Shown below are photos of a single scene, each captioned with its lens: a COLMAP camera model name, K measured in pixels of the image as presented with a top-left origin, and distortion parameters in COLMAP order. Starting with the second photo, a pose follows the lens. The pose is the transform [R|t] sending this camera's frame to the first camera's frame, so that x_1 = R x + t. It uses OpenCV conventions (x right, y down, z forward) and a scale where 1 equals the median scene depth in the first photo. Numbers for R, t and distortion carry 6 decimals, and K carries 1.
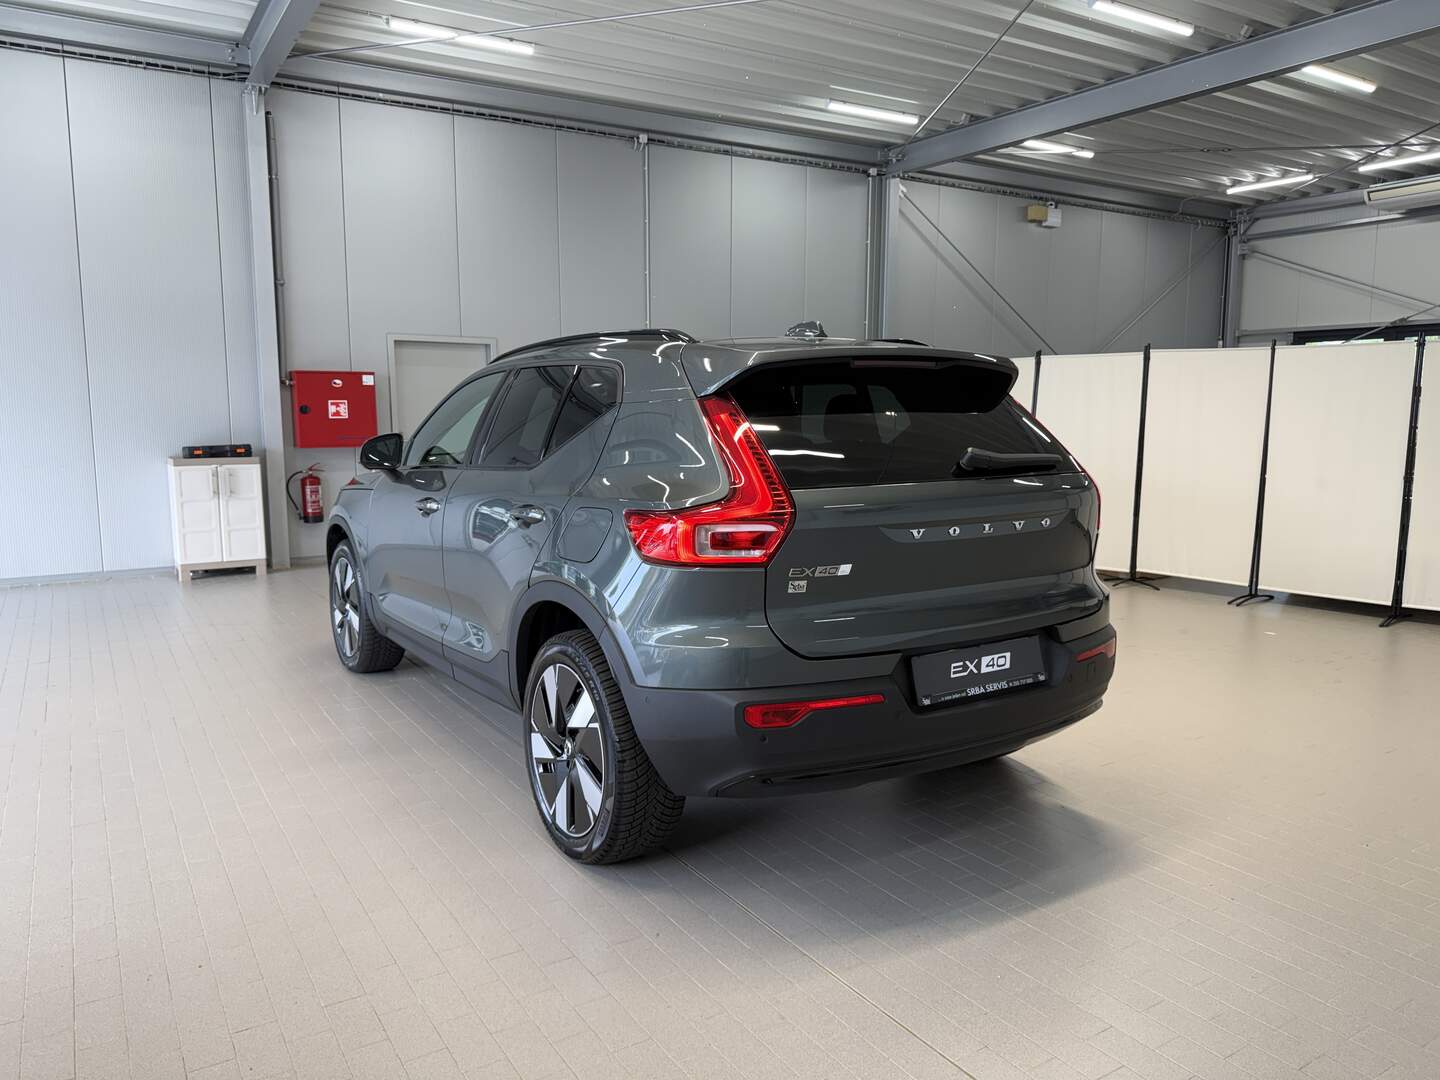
lens RADIAL K [[1050.3, 0, 720.0], [0, 1050.3, 540.0], [0, 0, 1]] dist [0.004826, 0.002924]
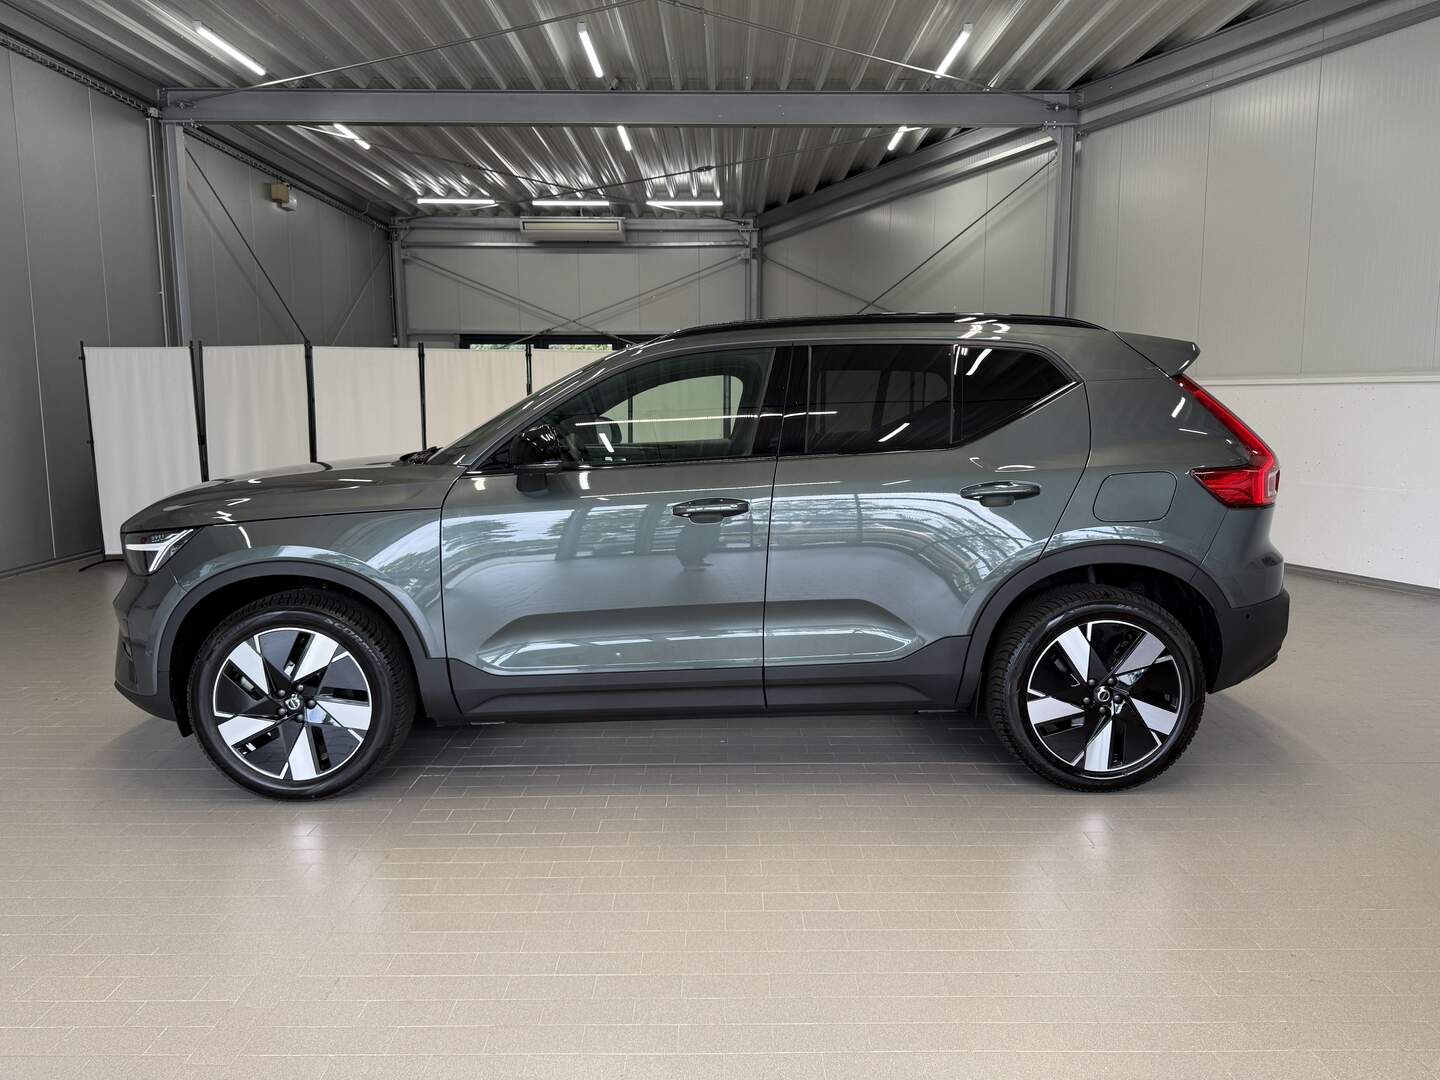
lens RADIAL K [[1065.8, 0, 713.7], [0, 1065.8, 556.6], [0, 0, 1]] dist [0.037794, -0.091755]
pose [[0.519904, -0.124804, 0.845058, -0.361479], [0.115551, 0.990452, 0.075186, -0.021227], [-0.846373, 0.058558, 0.529362, 0.211759]]
